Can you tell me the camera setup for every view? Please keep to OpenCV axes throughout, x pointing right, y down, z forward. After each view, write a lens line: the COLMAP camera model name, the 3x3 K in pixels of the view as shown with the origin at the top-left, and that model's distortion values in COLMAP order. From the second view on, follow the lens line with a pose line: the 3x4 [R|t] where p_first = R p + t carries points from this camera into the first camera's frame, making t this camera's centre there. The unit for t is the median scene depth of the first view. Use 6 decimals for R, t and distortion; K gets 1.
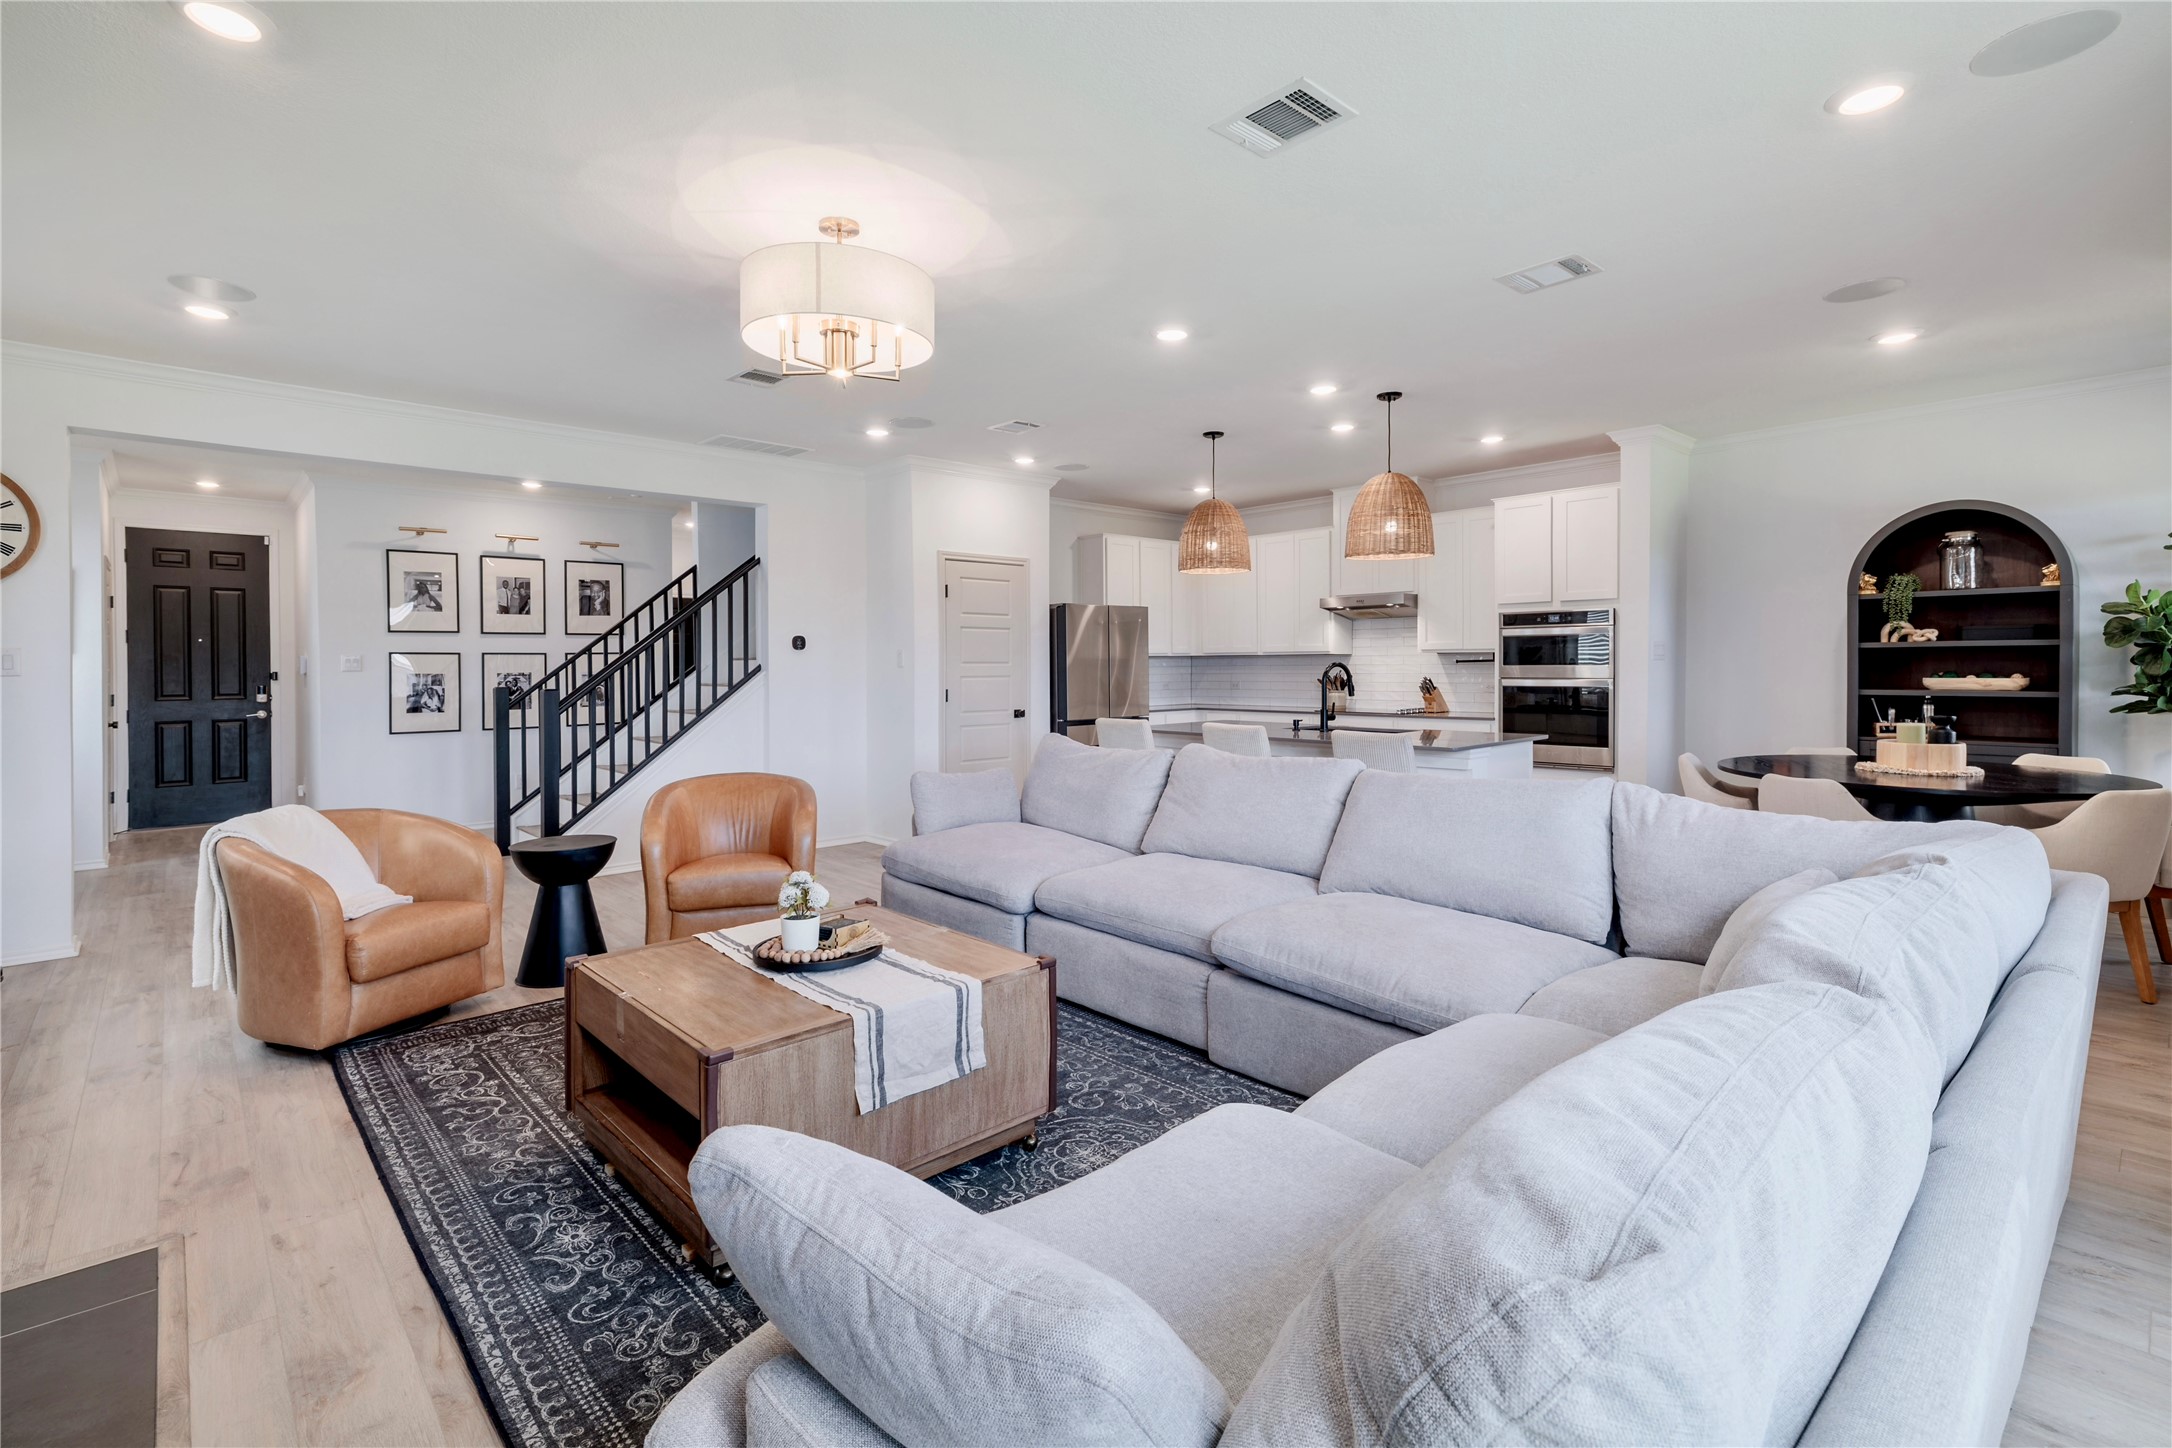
lens RADIAL K [[993.6, 0, 1063.0], [0, 993.6, 674.6], [0, 0, 1]] dist [0.002612, 0.001010]
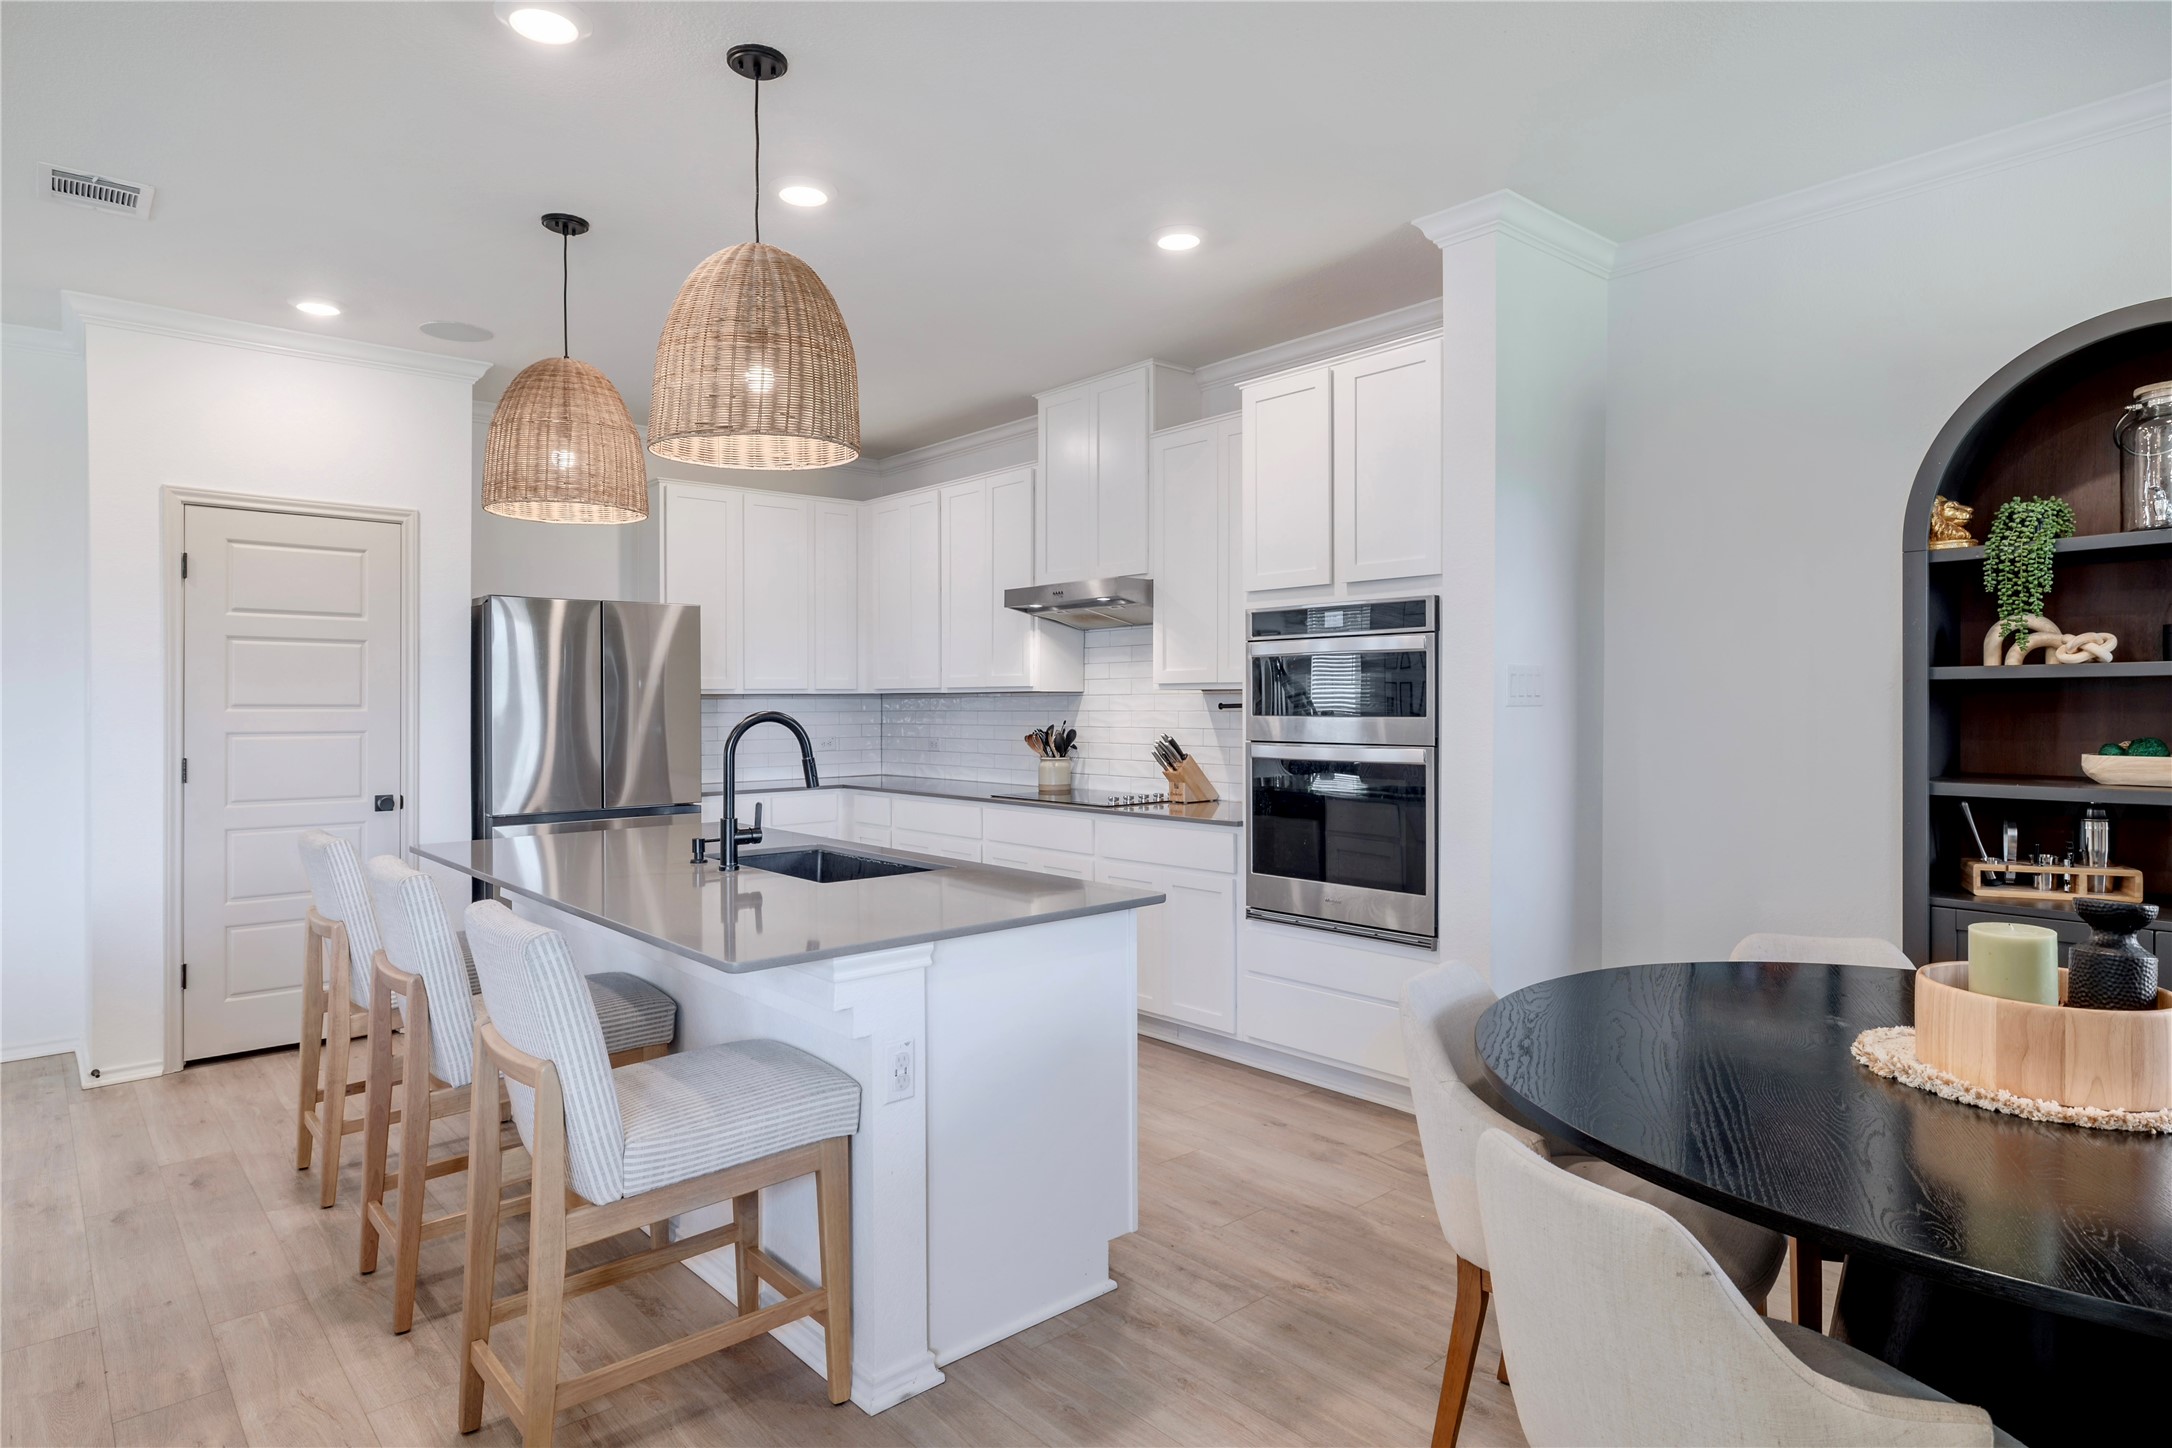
lens RADIAL K [[1190.6, 0, 1085.8], [0, 1190.6, 704.6], [0, 0, 1]] dist [-0.003105, -0.004012]
pose [[0.999946, 0.003142, -0.009869, 0.455787], [-0.003233, 0.999952, -0.009238, -0.011183], [0.009839, 0.009270, 0.999909, 0.506334]]
